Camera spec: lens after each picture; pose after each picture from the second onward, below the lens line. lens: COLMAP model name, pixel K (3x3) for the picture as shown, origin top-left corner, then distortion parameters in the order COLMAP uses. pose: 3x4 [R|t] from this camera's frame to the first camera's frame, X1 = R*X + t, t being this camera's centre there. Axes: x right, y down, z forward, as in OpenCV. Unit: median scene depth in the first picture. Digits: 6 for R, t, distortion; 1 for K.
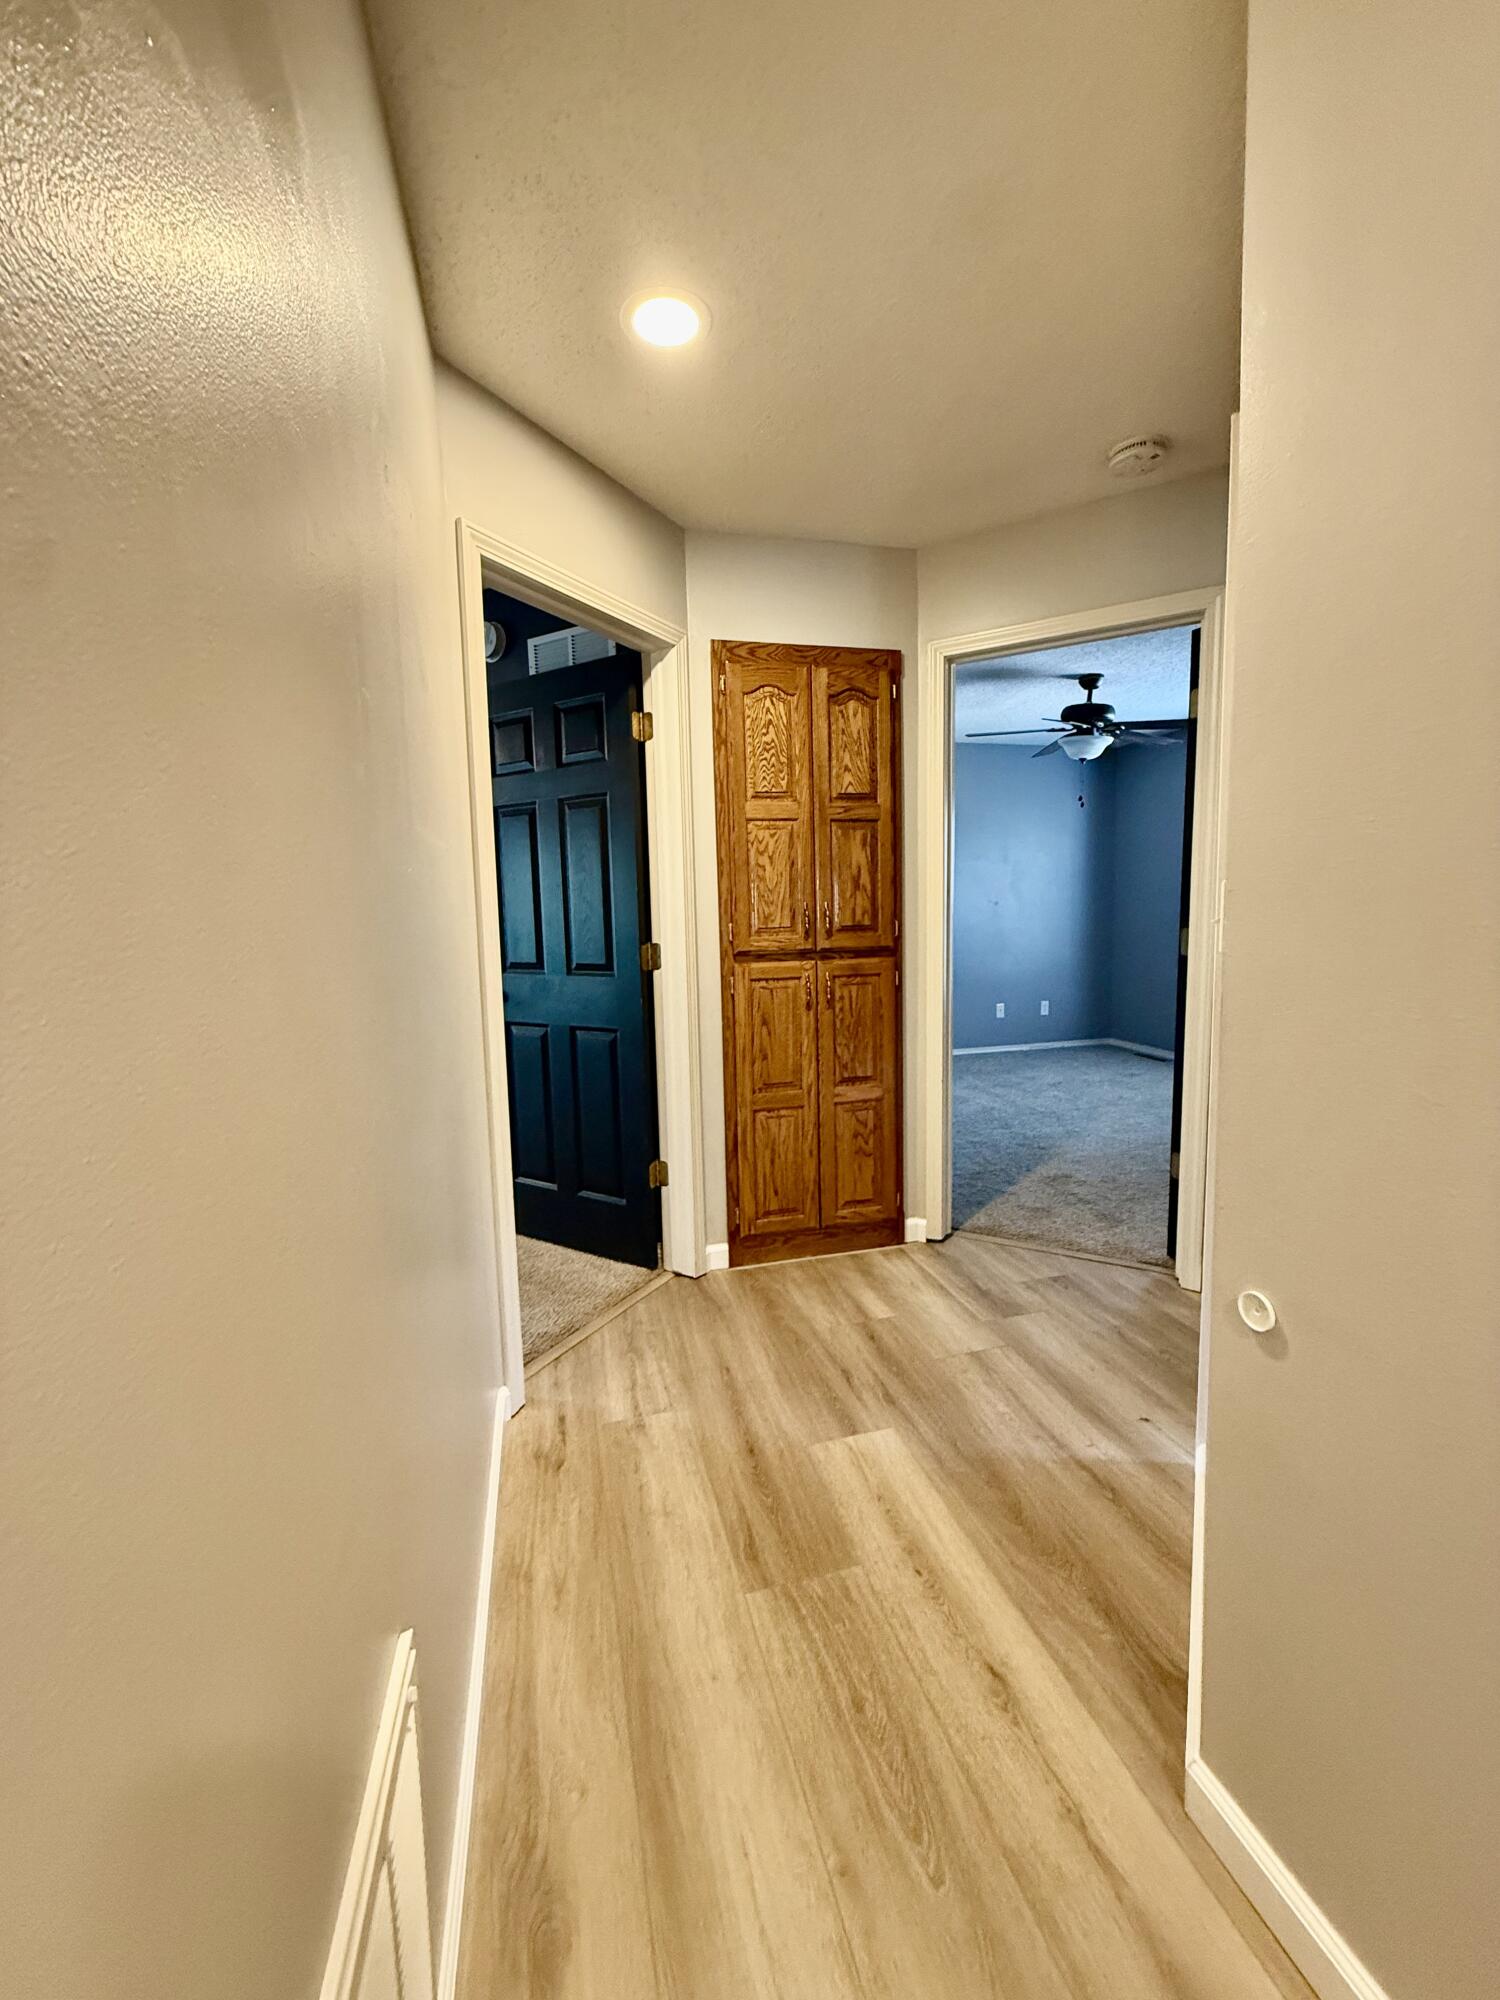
lens RADIAL K [[794.6, 0, 751.5], [0, 794.6, 992.6], [0, 0, 1]] dist [0.000176, 0.000275]
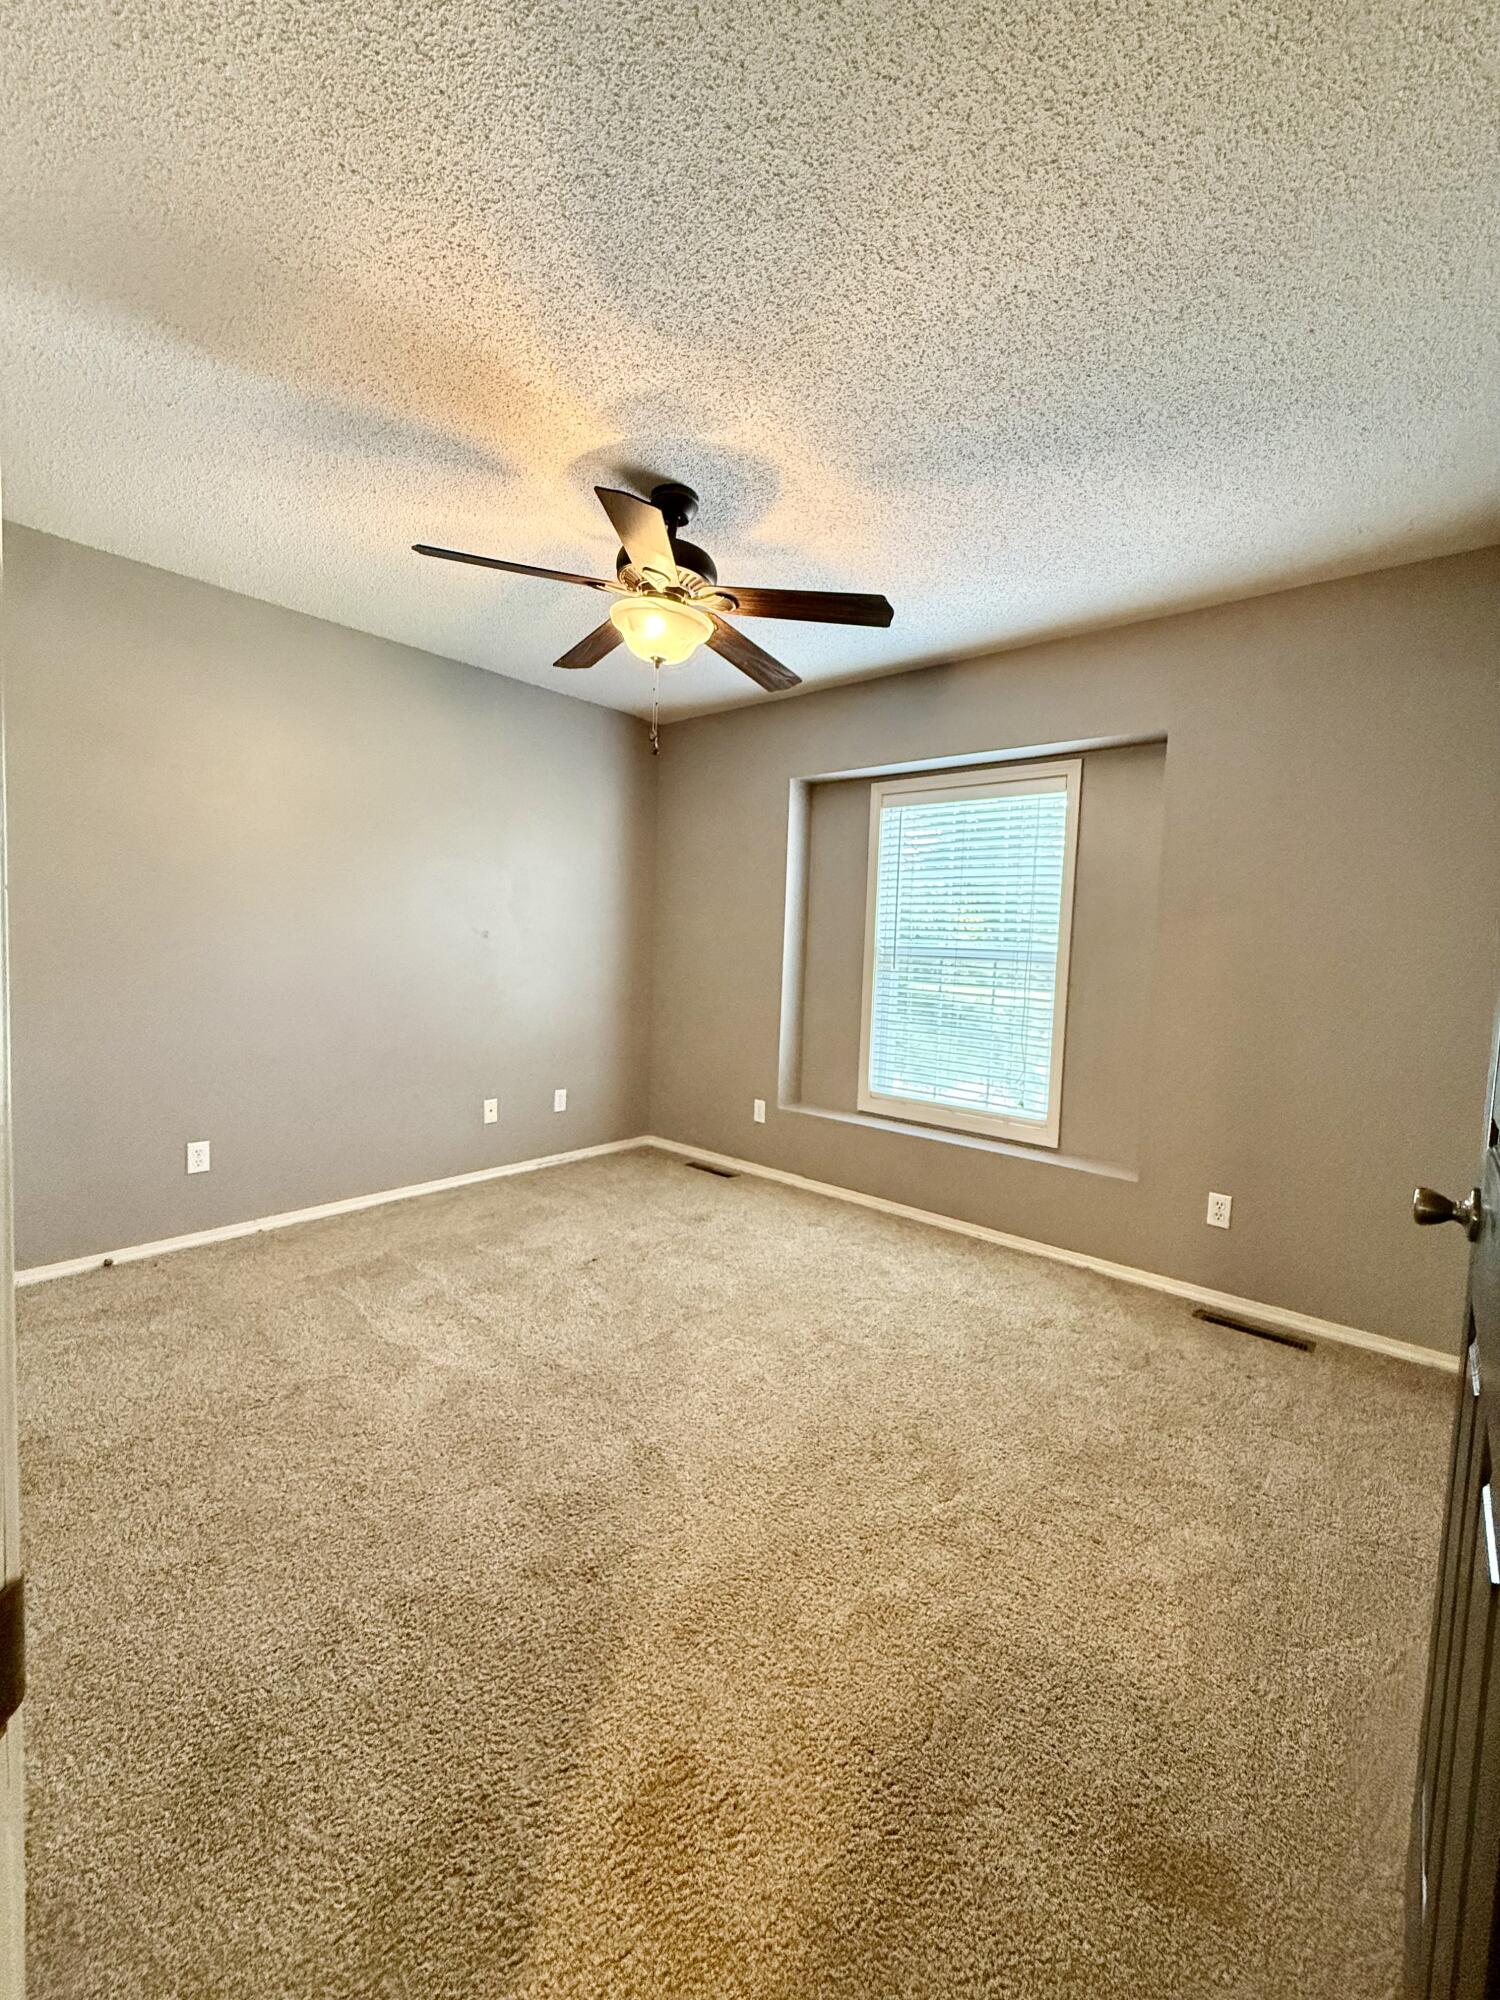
lens RADIAL K [[794.6, 0, 751.5], [0, 794.6, 992.6], [0, 0, 1]] dist [0.000176, 0.000275]
pose [[0.816501, 0.016122, 0.577119, 0.227488], [0.005680, 0.999337, -0.035953, -0.082098], [-0.577316, 0.032633, 0.815869, 0.710471]]
